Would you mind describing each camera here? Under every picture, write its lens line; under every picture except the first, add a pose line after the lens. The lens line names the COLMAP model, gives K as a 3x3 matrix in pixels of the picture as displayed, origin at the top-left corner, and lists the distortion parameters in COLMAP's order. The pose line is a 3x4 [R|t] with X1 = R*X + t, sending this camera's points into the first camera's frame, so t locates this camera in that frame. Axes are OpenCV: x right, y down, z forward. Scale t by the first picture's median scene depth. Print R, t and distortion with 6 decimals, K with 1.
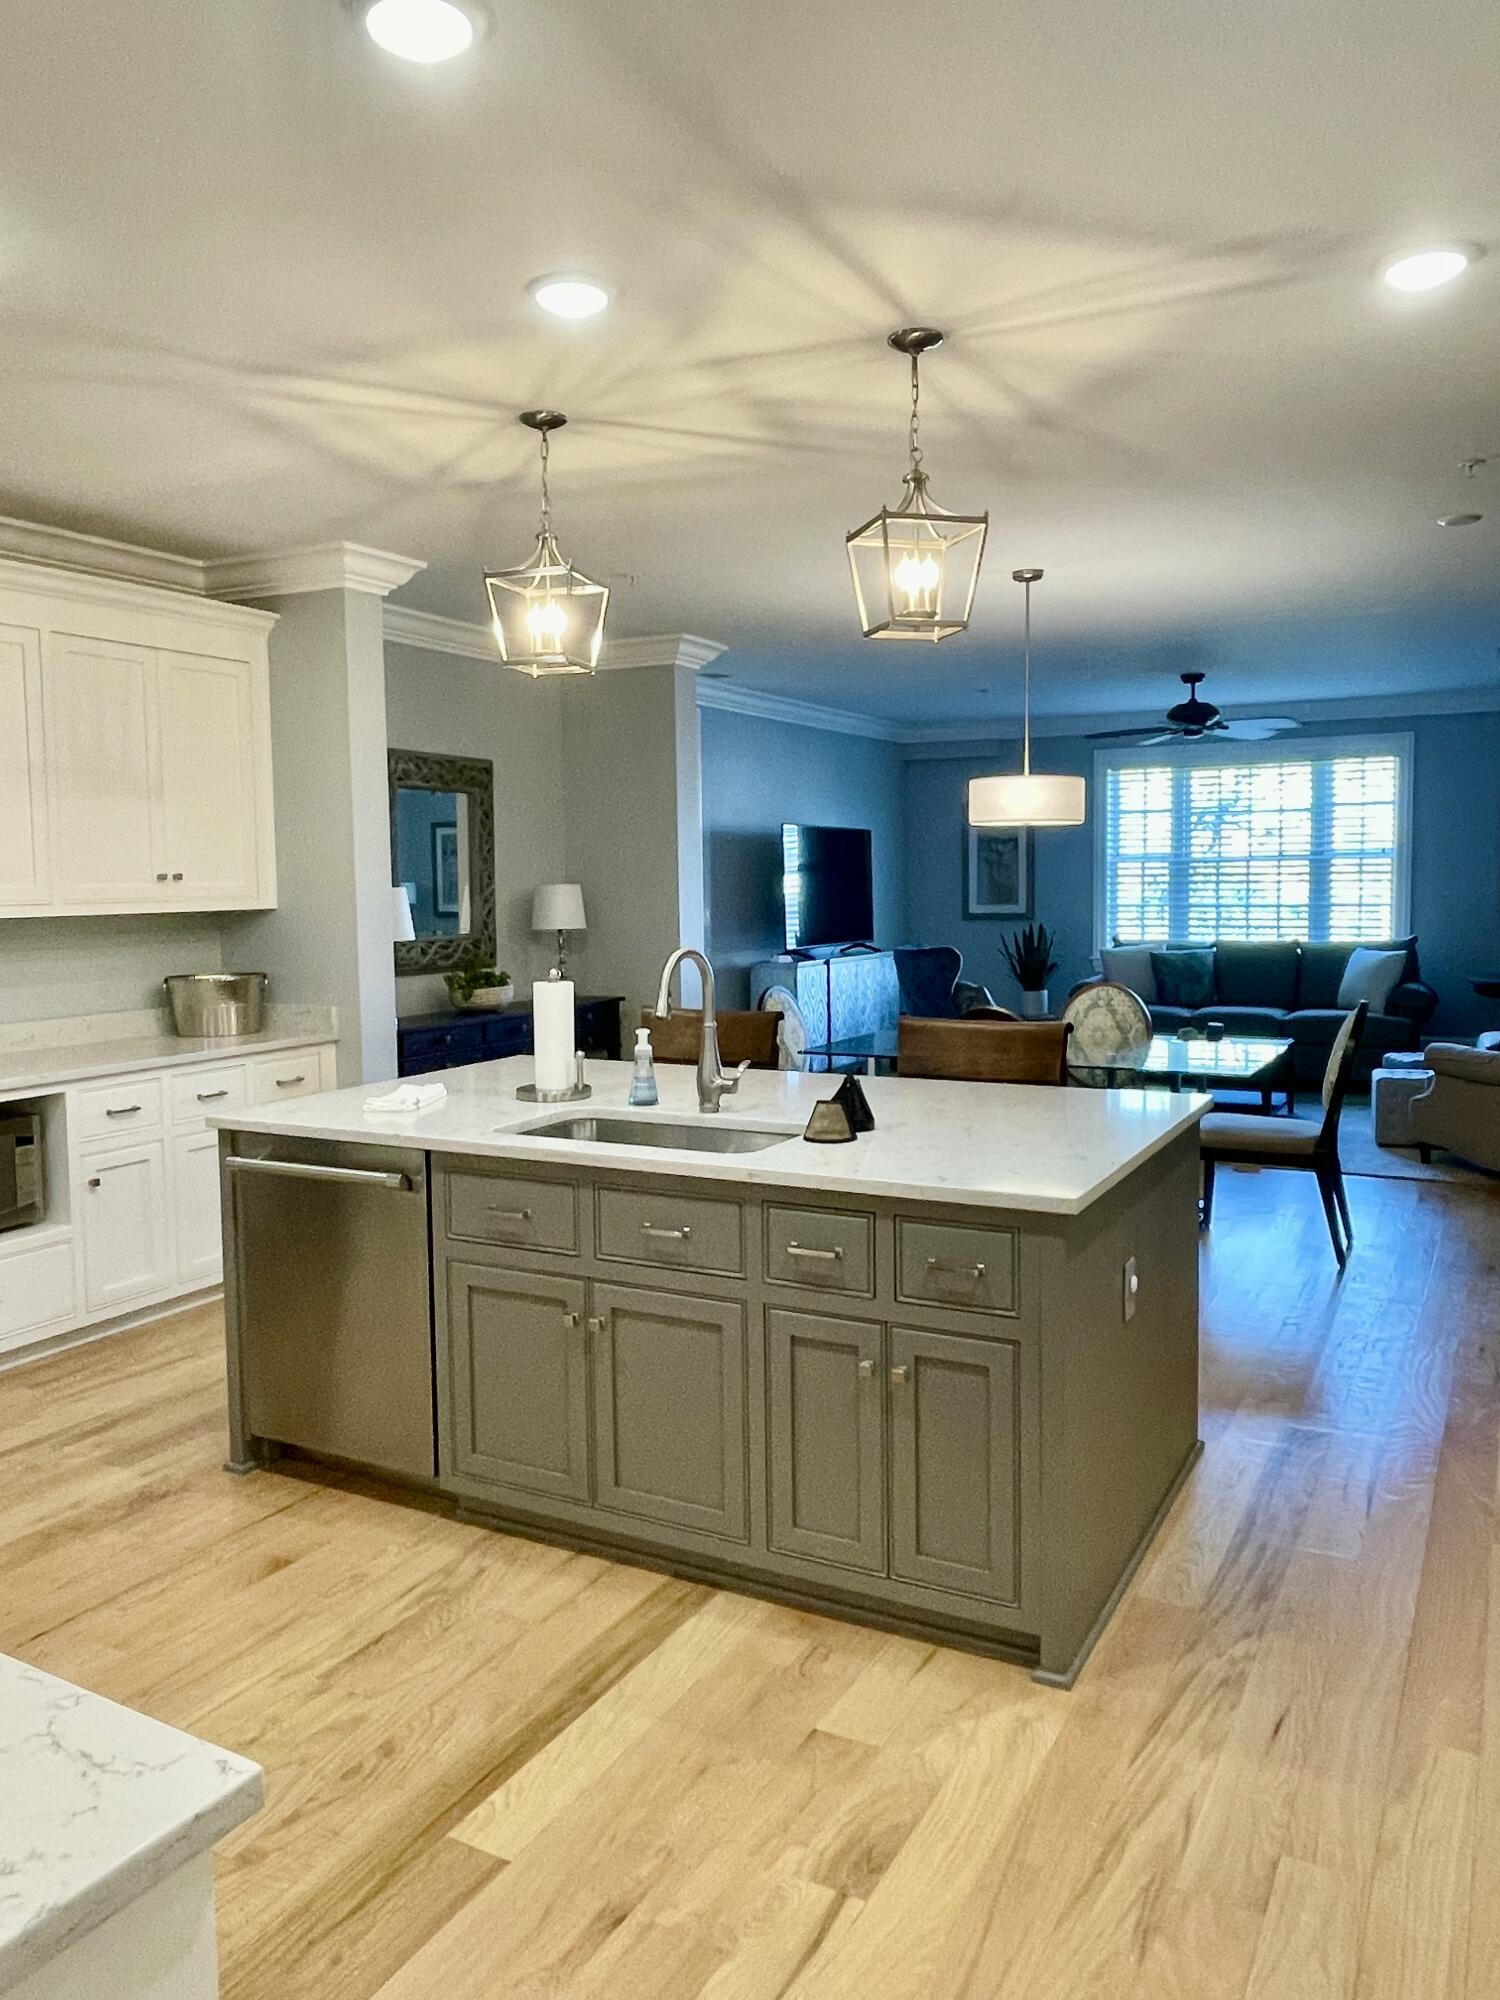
lens RADIAL K [[1377.4, 0, 755.2], [0, 1377.4, 999.0], [0, 0, 1]] dist [0.055075, 0.000965]
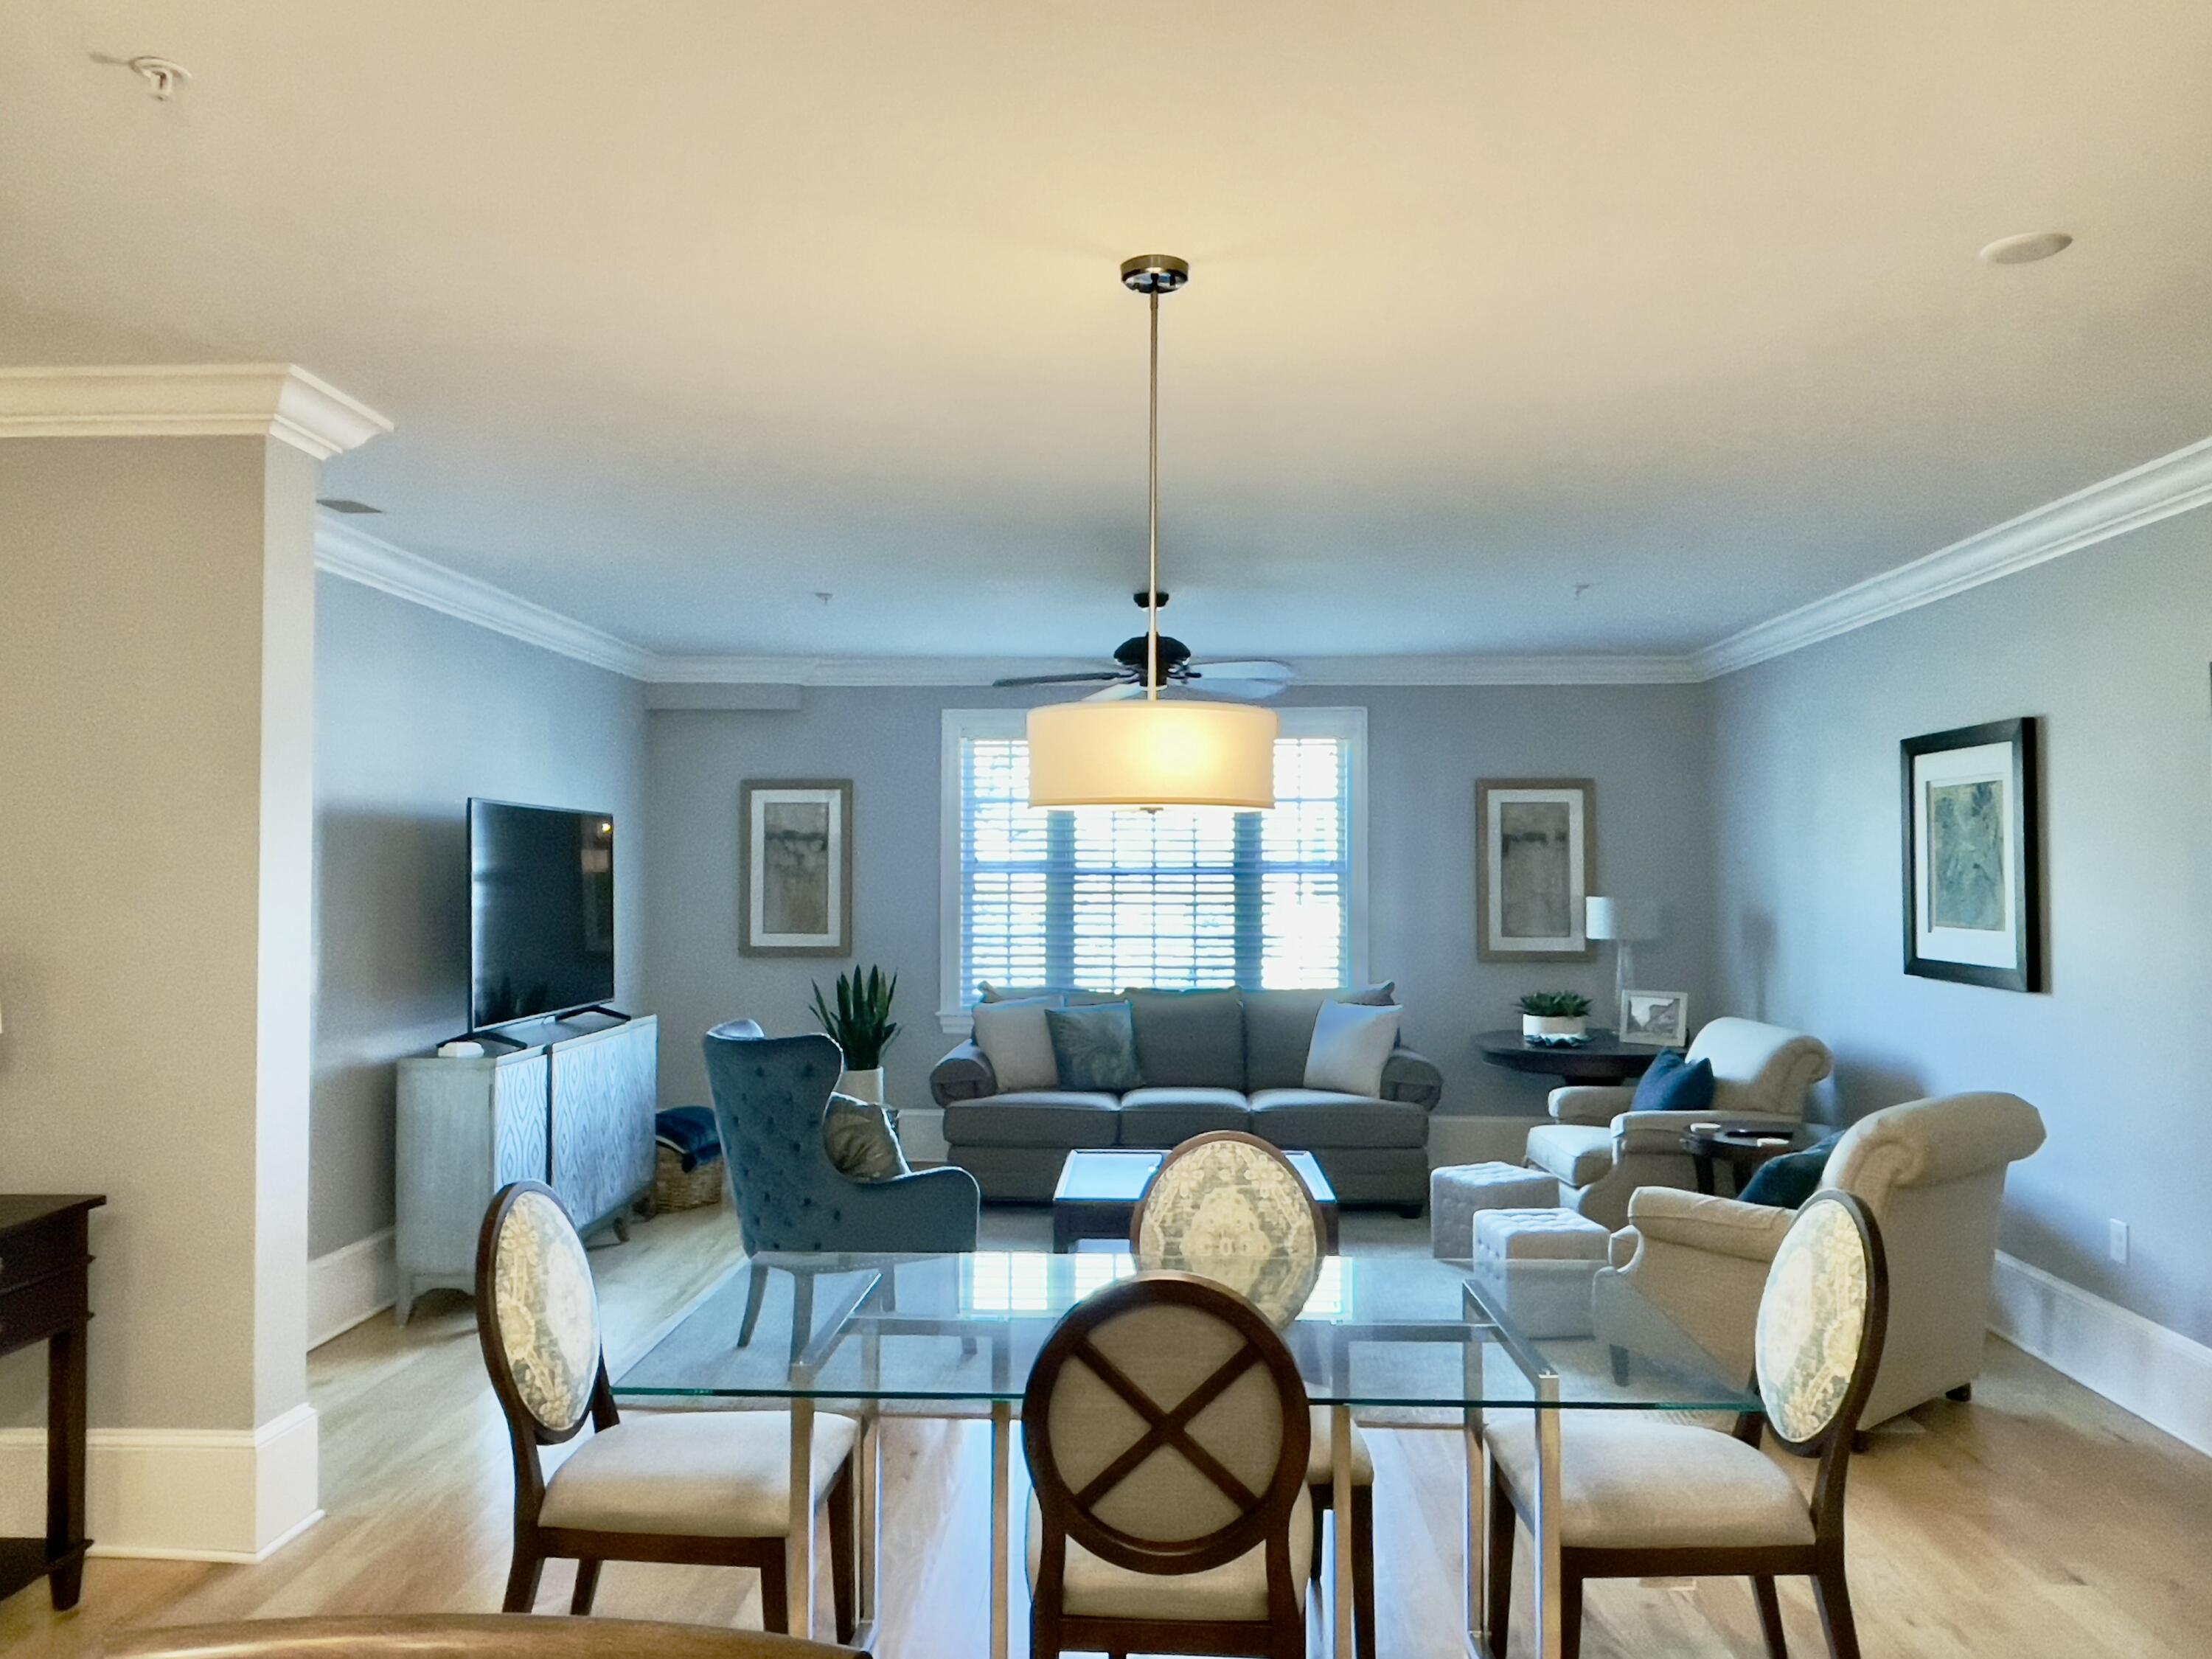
lens RADIAL K [[1665.5, 0, 1110.6], [0, 1665.5, 826.8], [0, 0, 1]] dist [0.025022, -0.004396]
pose [[0.910713, 0.024339, 0.412323, -0.017910], [0.024757, 0.993251, -0.113311, -0.028110], [-0.412298, 0.113401, 0.903964, 0.240579]]
